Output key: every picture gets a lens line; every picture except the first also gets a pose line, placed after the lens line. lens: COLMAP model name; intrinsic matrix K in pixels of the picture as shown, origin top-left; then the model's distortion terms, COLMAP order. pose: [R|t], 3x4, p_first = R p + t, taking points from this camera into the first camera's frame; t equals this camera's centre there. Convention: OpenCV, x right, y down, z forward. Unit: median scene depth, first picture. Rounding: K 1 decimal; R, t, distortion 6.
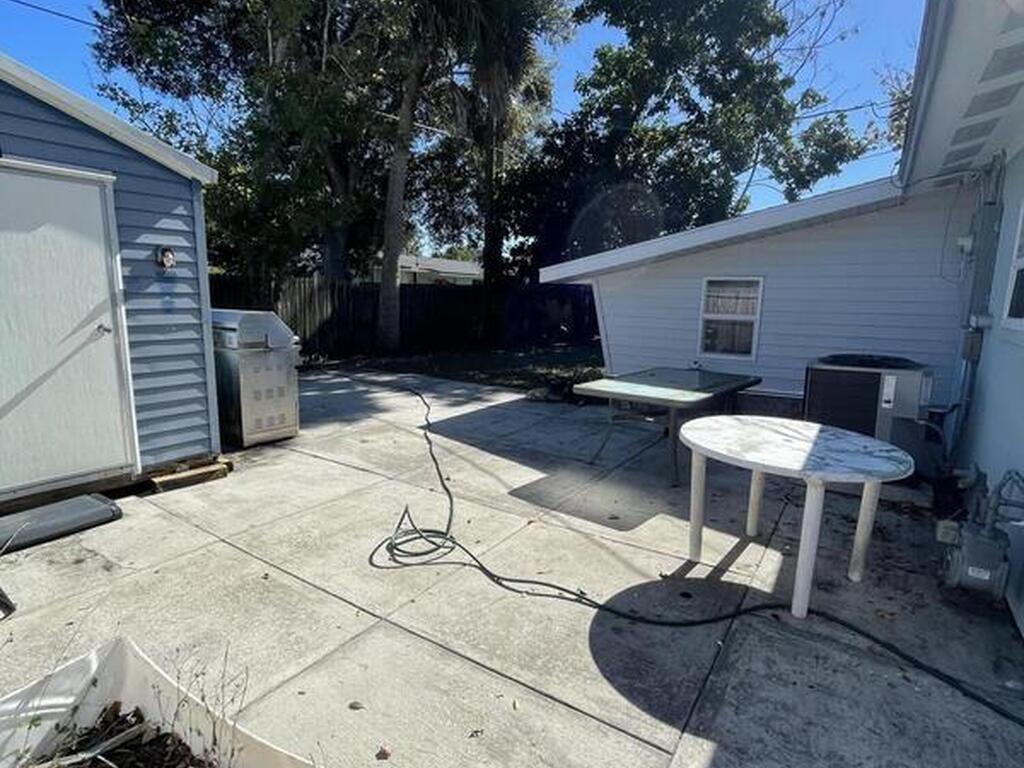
lens RADIAL K [[547.7, 0, 511.2], [0, 547.7, 389.2], [0, 0, 1]] dist [-0.004485, -0.000326]
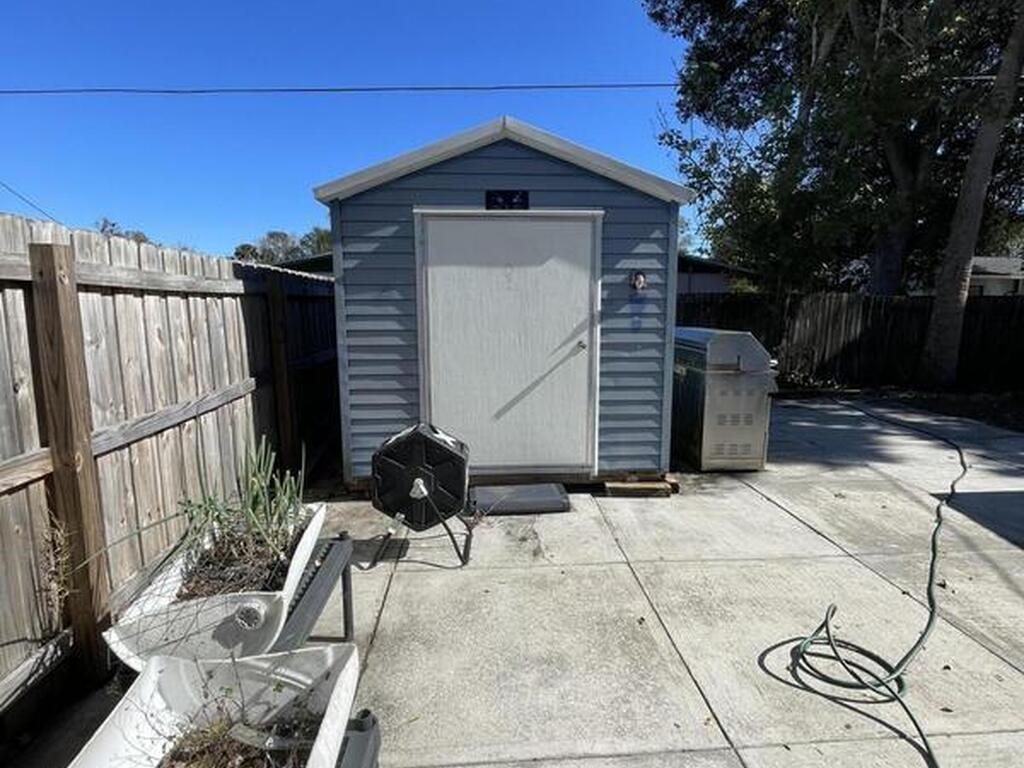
lens RADIAL K [[547.7, 0, 511.2], [0, 547.7, 389.2], [0, 0, 1]] dist [-0.004485, -0.000326]
pose [[0.604057, 0.101770, -0.790416, 0.076642], [-0.125764, 0.991558, 0.031555, -0.032360], [0.786955, 0.080345, 0.611757, 0.166720]]
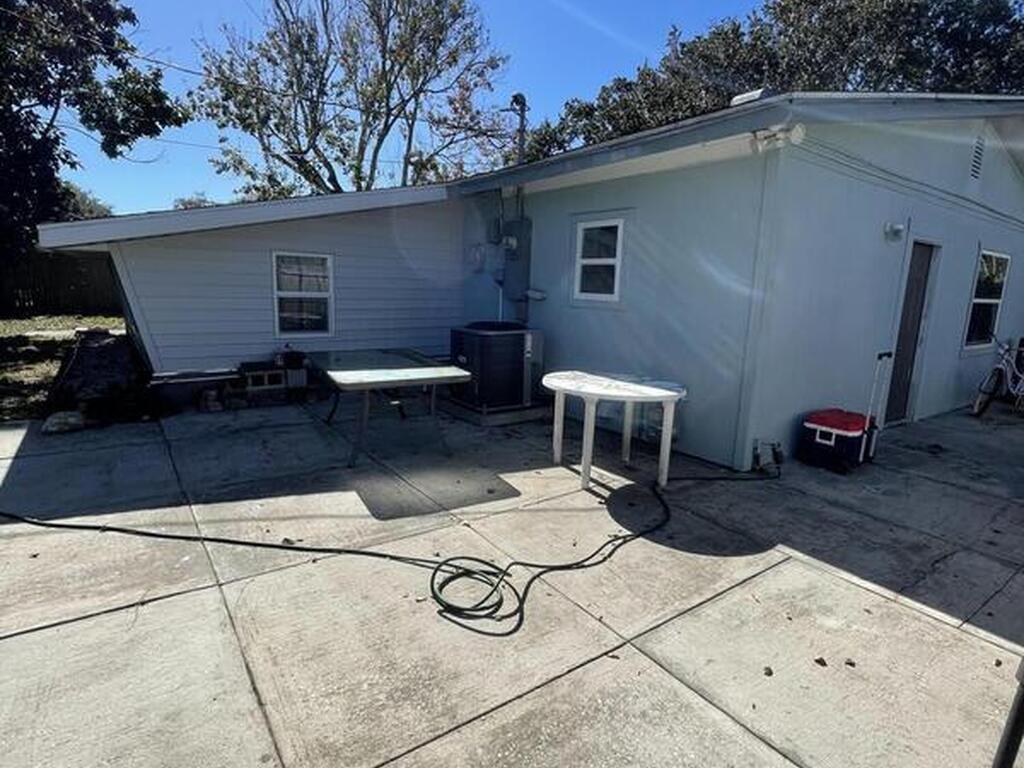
lens RADIAL K [[547.7, 0, 511.2], [0, 547.7, 389.2], [0, 0, 1]] dist [-0.004485, -0.000326]
pose [[0.355145, -0.188042, 0.915703, -0.677431], [0.132897, 0.979766, 0.149655, -0.105427], [-0.925317, 0.068545, 0.372949, 0.507144]]
